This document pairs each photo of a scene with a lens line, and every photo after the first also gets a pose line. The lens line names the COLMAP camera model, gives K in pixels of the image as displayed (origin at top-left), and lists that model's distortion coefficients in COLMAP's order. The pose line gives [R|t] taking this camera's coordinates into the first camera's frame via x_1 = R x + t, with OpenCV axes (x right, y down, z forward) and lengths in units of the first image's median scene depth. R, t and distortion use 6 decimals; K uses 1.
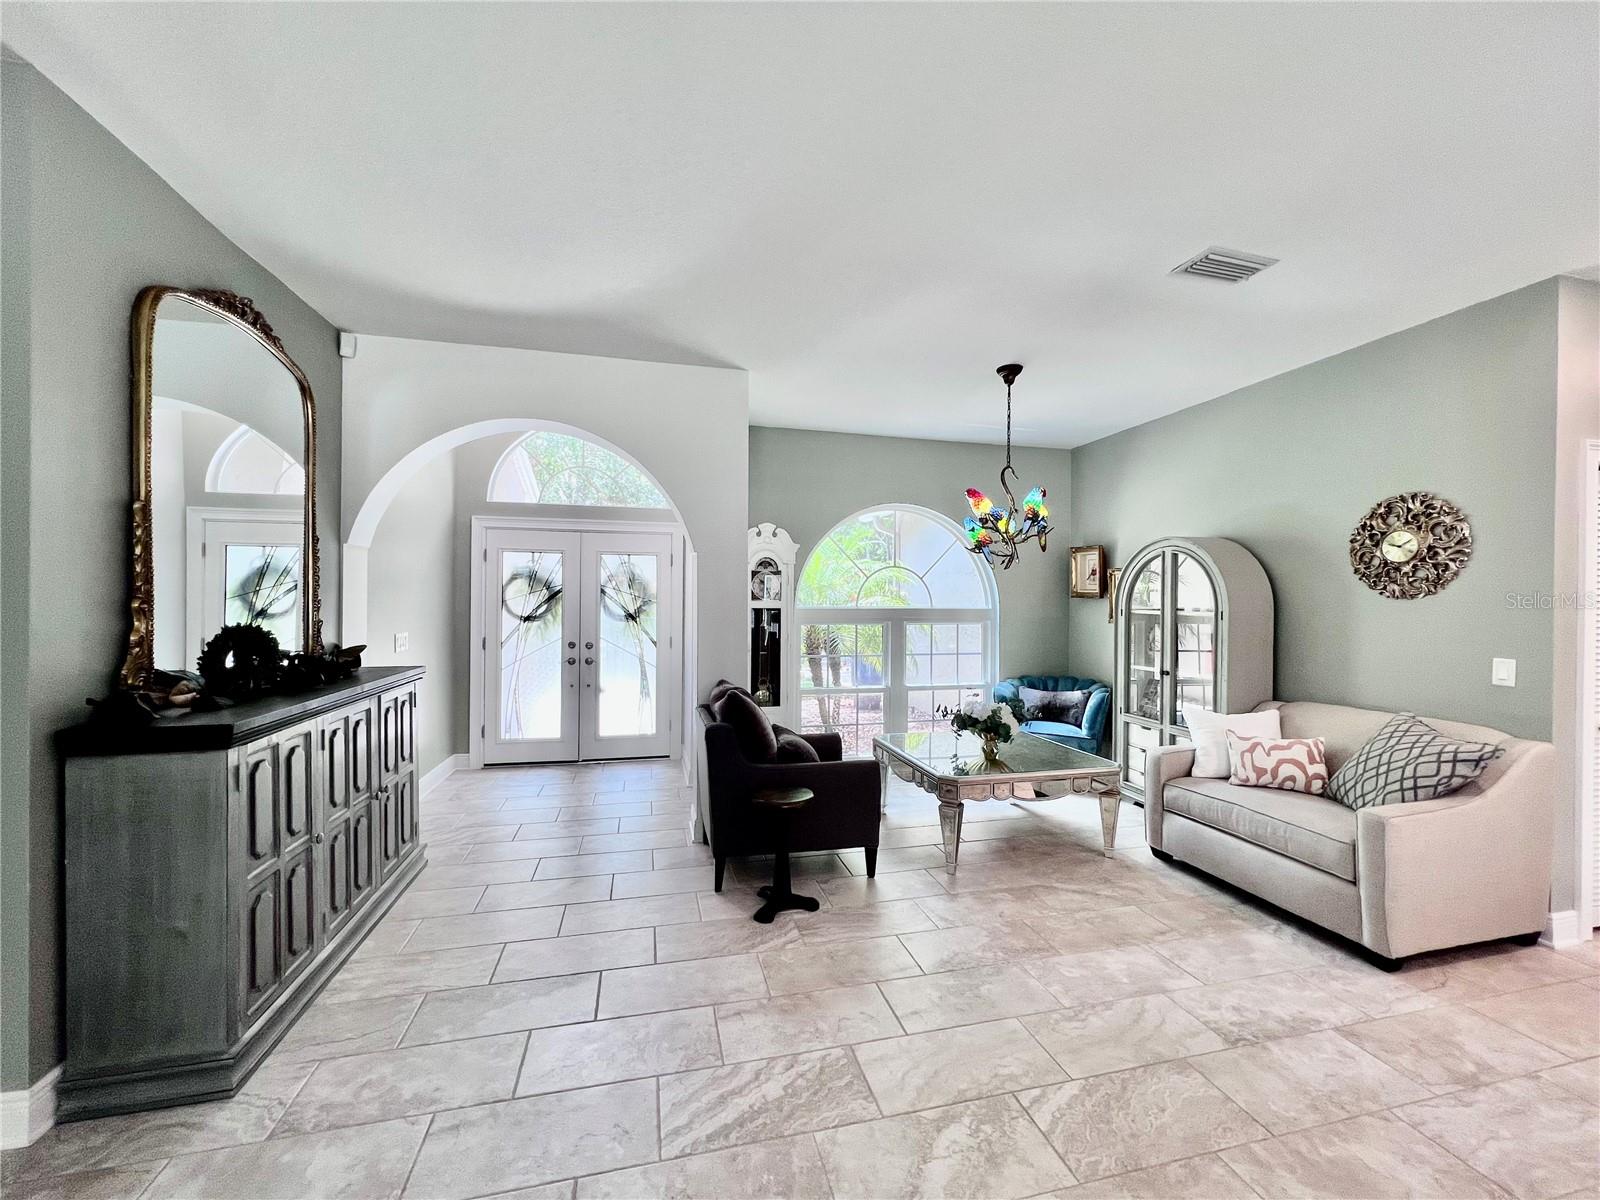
lens RADIAL K [[643.8, 0, 800.0], [0, 643.8, 600.0], [0, 0, 1]] dist [-0.000457, 0.000090]
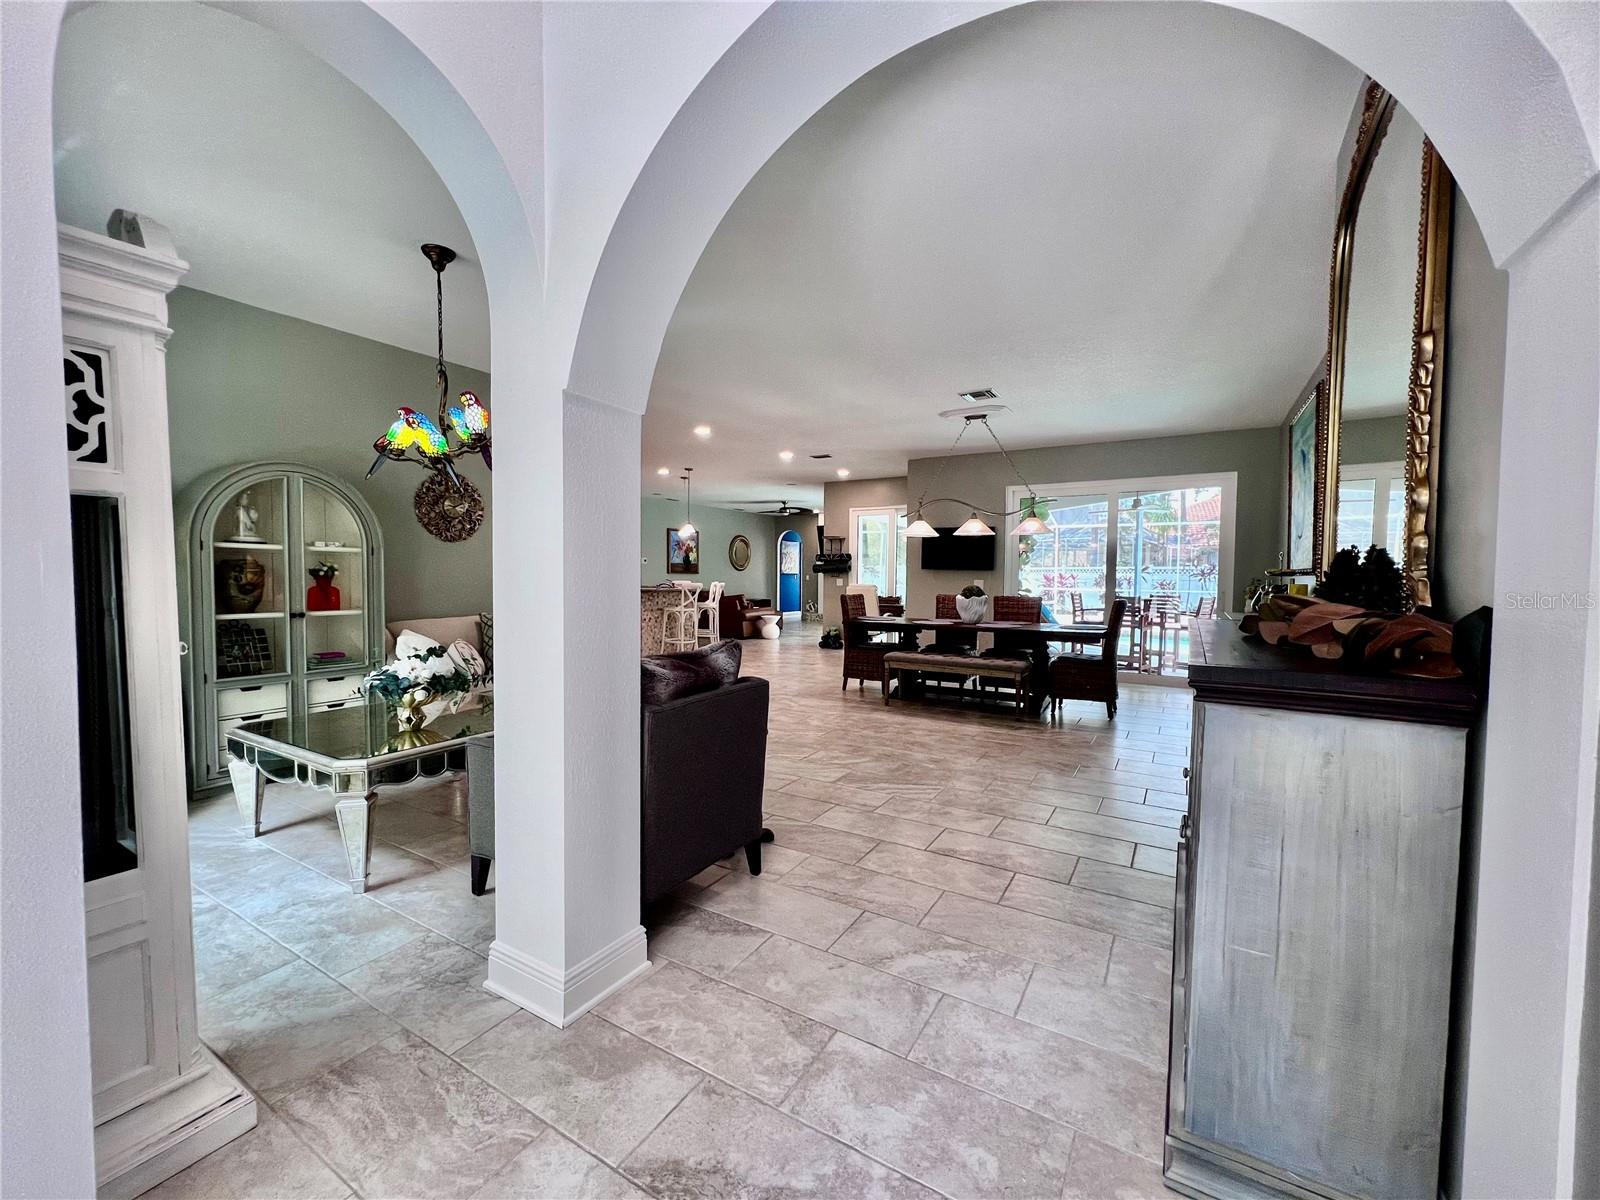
lens RADIAL K [[643.8, 0, 800.0], [0, 643.8, 600.0], [0, 0, 1]] dist [-0.000457, 0.000090]
pose [[-0.710738, -0.041899, 0.702208, -0.755242], [-0.015026, 0.998901, 0.044393, 0.058147], [-0.703296, 0.021001, -0.710586, 1.574896]]
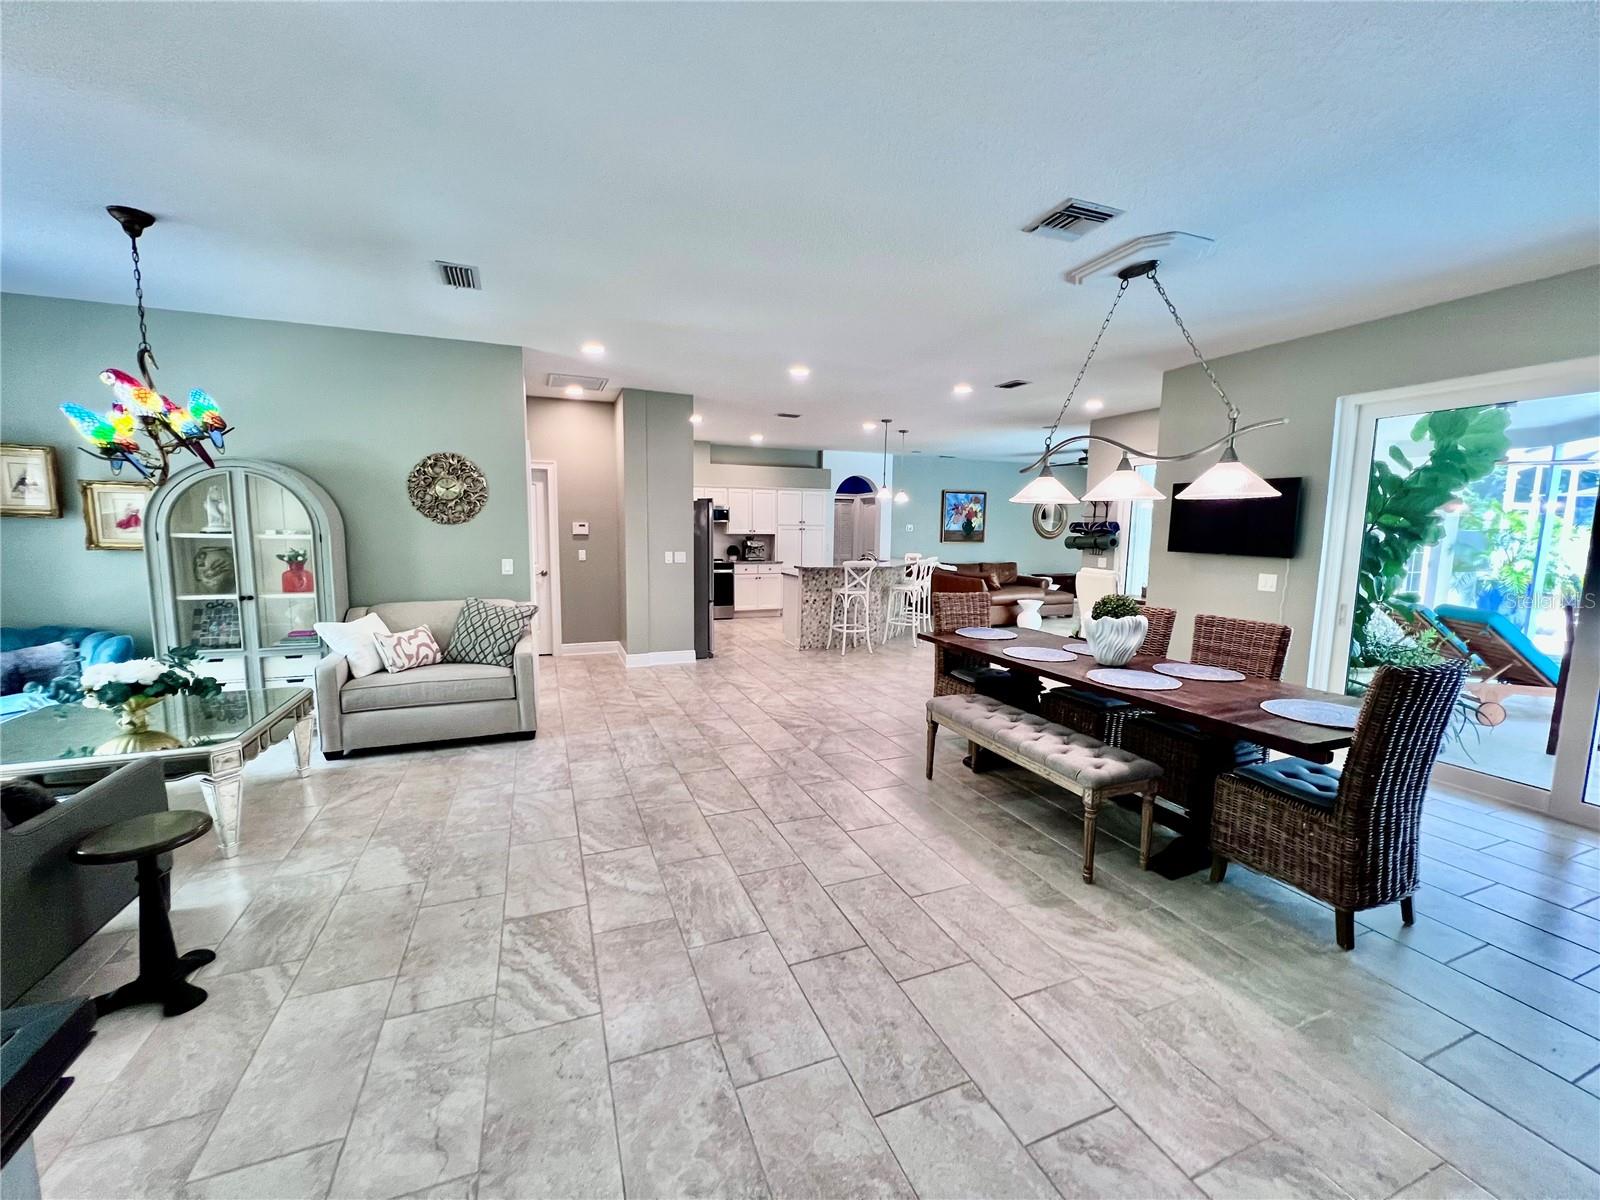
lens RADIAL K [[642.8, 0, 803.0], [0, 642.8, 602.8], [0, 0, 1]] dist [-0.000083, 0.000104]
pose [[-0.146310, -0.125860, 0.981200, -0.712182], [-0.017364, 0.992047, 0.124662, -0.022097], [-0.989086, 0.001202, -0.147332, 0.422746]]
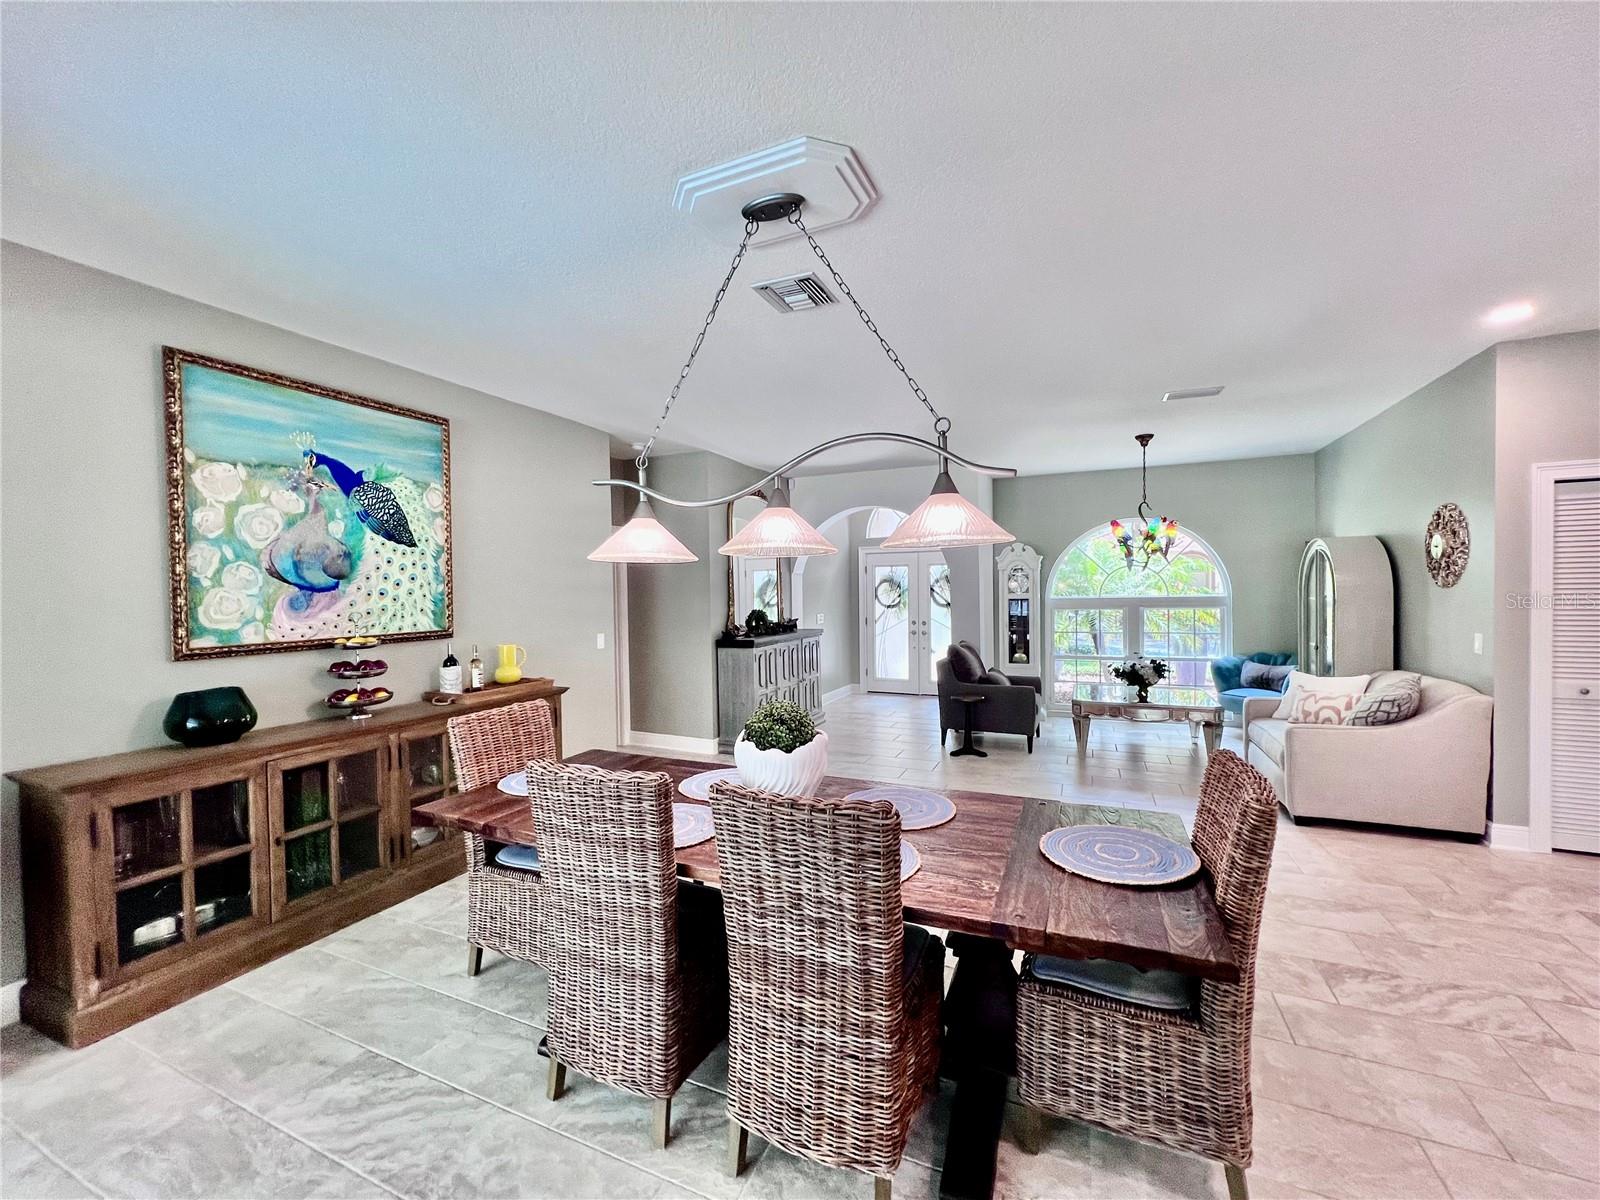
lens RADIAL K [[643.8, 0, 800.0], [0, 643.8, 600.0], [0, 0, 1]] dist [-0.000457, 0.000090]
pose [[0.788516, -0.010758, -0.614921, 0.750202], [0.022713, 0.999674, 0.011635, -0.022174], [0.614595, -0.023141, 0.788503, -0.814295]]
